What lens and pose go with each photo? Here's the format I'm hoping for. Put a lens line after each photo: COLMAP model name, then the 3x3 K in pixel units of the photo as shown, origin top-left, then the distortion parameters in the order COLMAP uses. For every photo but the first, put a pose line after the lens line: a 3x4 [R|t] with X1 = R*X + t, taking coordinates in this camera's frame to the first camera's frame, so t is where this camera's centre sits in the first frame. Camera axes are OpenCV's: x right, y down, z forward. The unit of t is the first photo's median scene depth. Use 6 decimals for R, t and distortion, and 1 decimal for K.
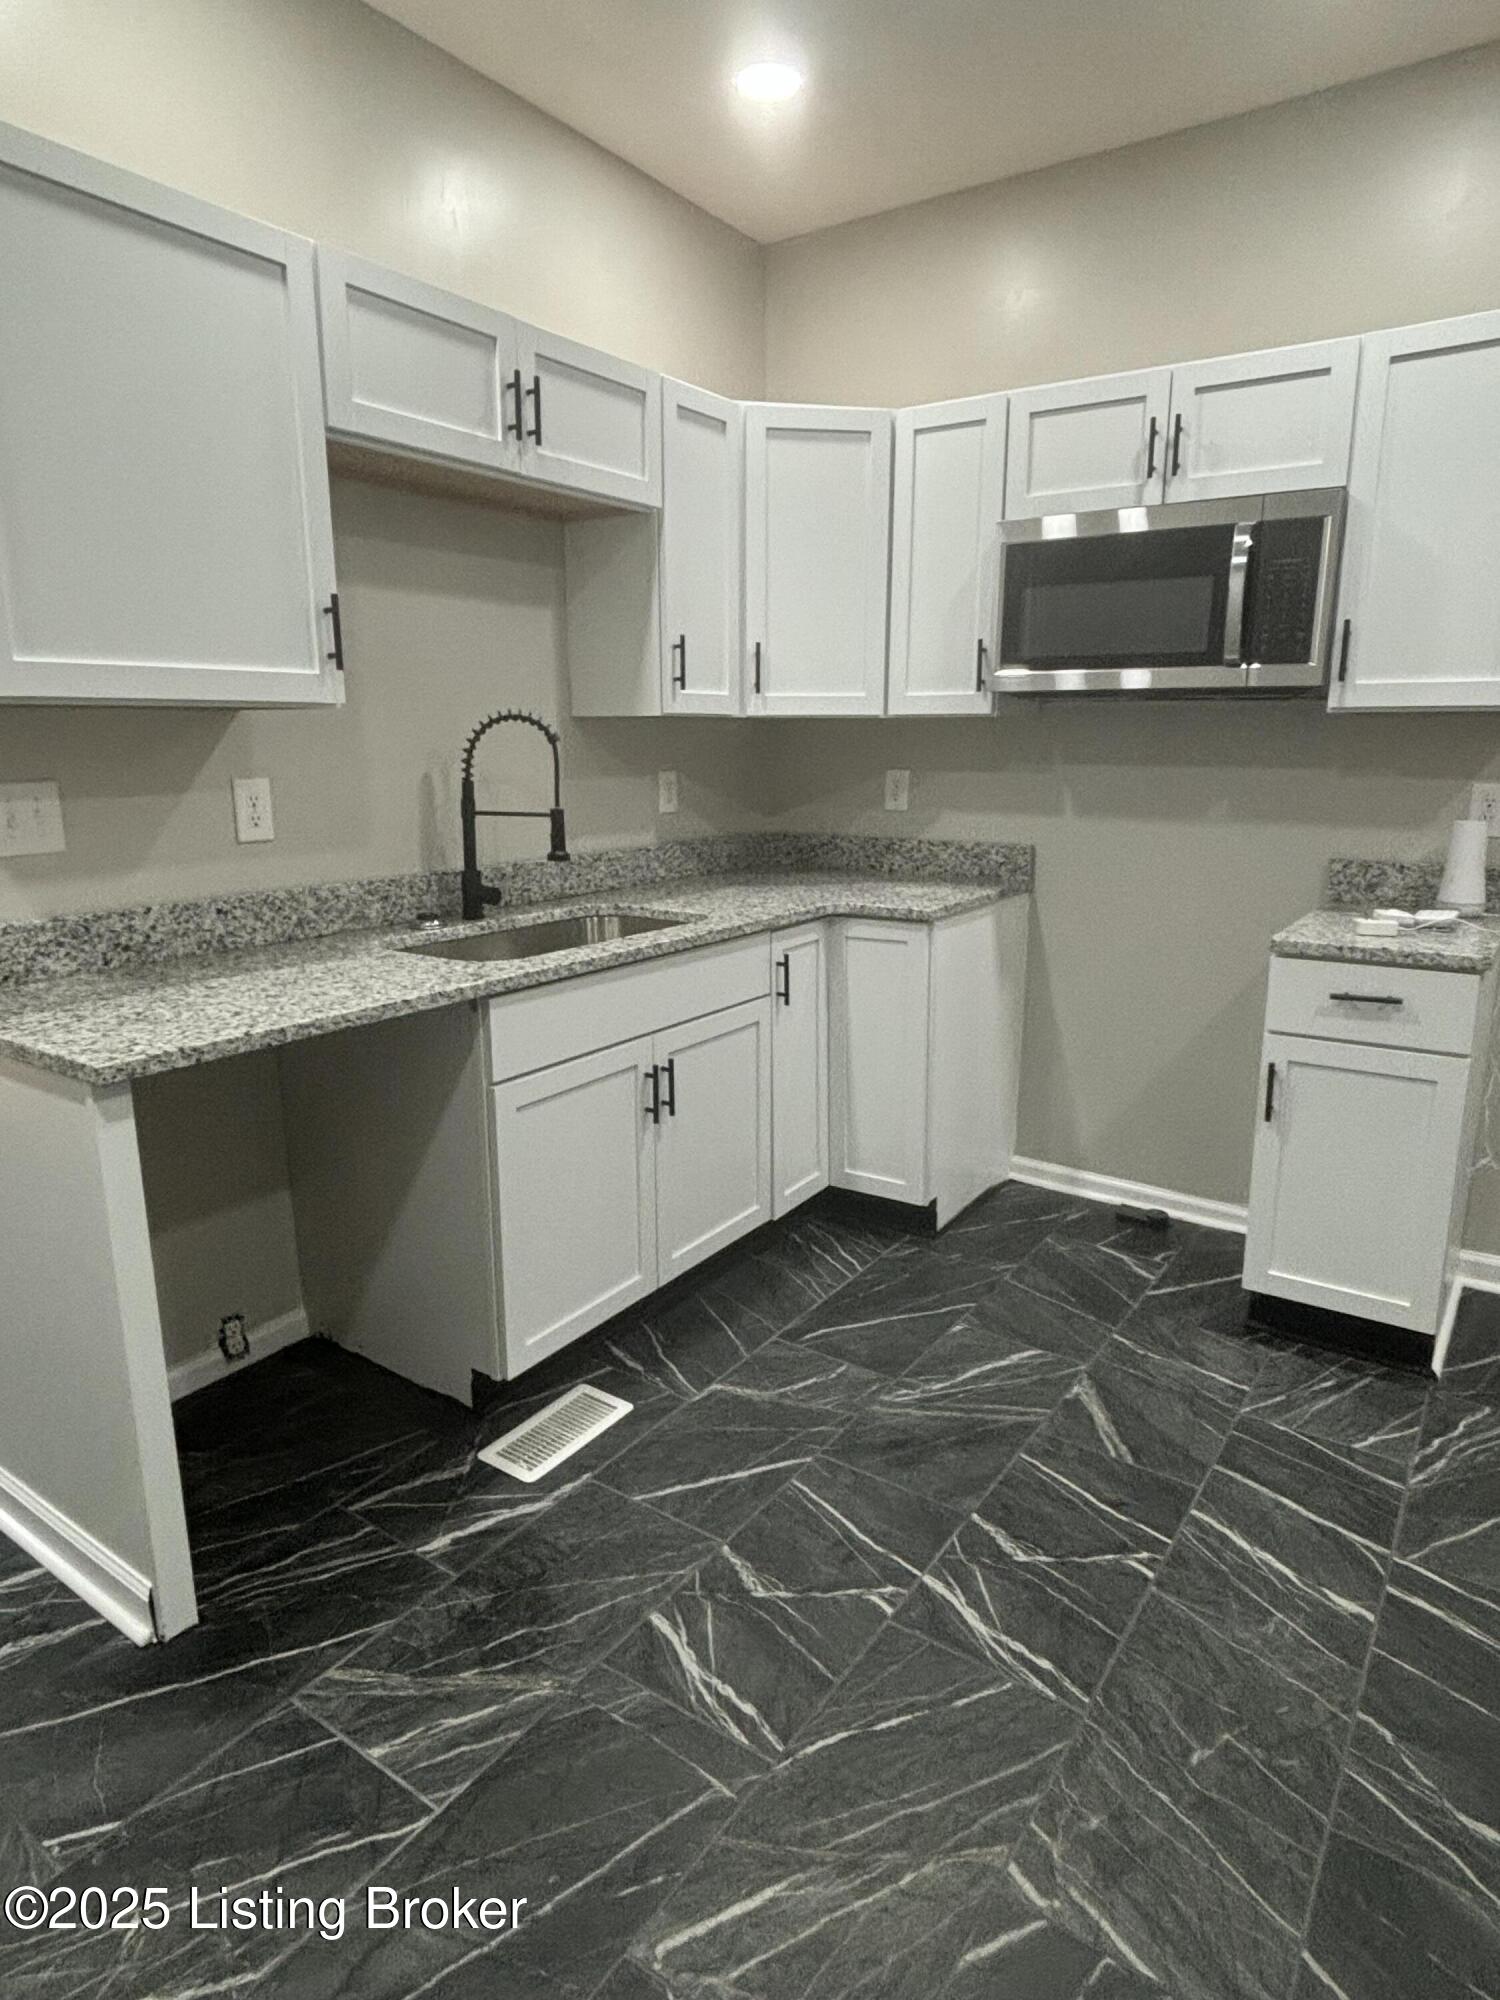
lens RADIAL K [[1169.9, 0, 752.3], [0, 1169.9, 999.5], [0, 0, 1]] dist [0.019595, -0.014897]
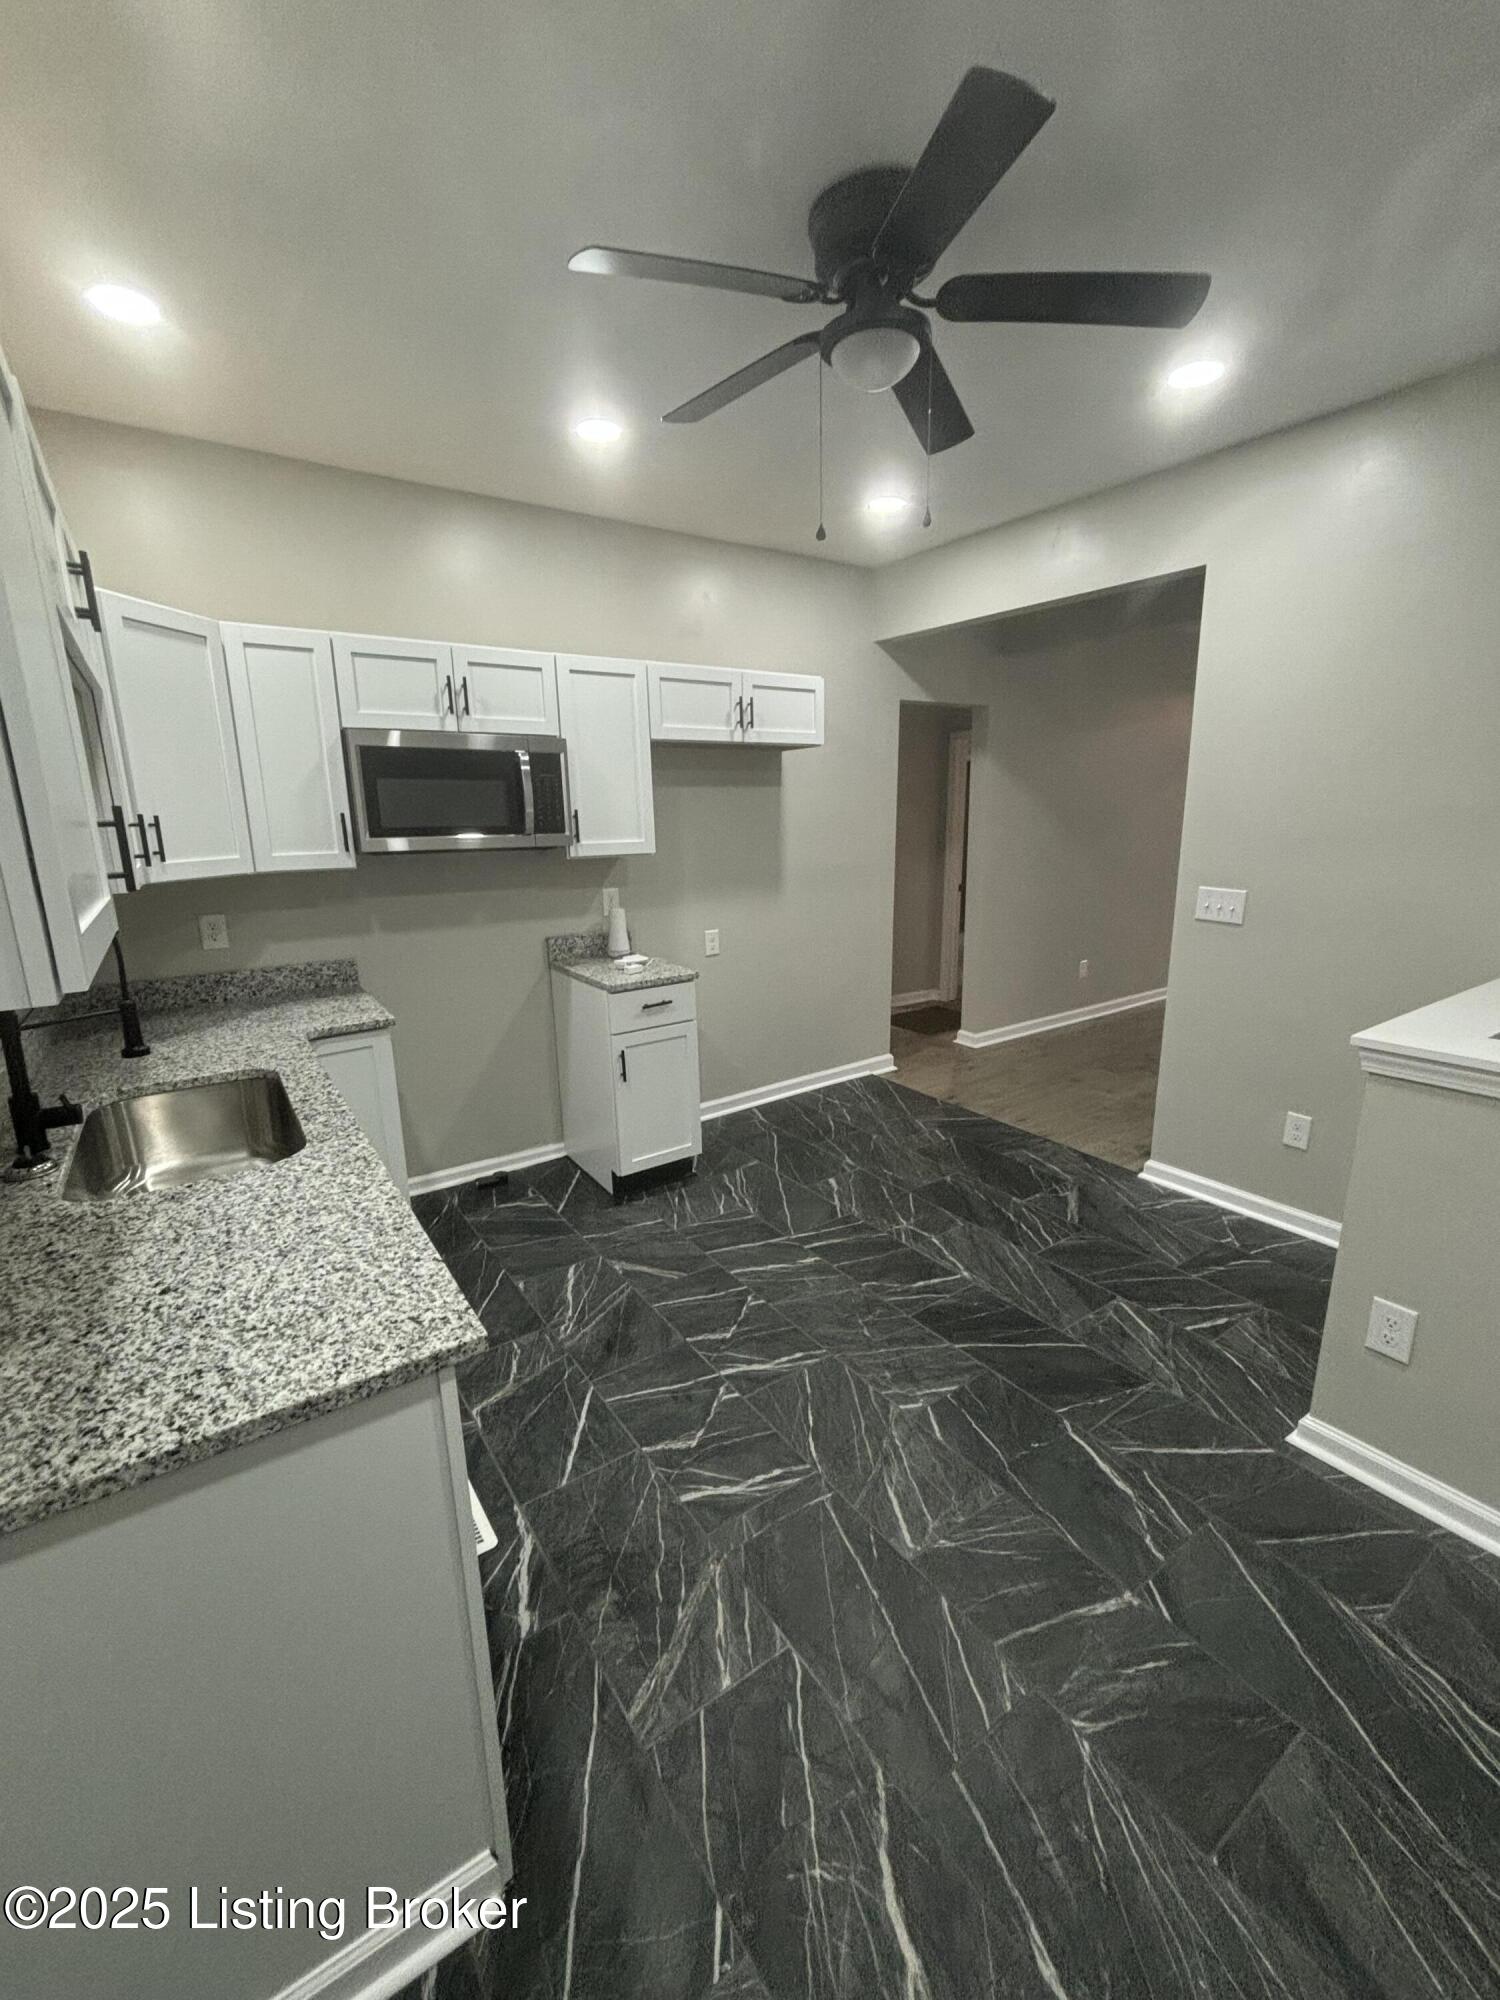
lens RADIAL K [[813.6, 0, 750.4], [0, 813.6, 1001.6], [0, 0, 1]] dist [-0.005427, -0.000439]
pose [[0.363101, -0.215775, 0.906421, -0.672351], [0.226887, 0.964009, 0.138595, -0.162833], [-0.903703, 0.155331, 0.398989, 0.327985]]
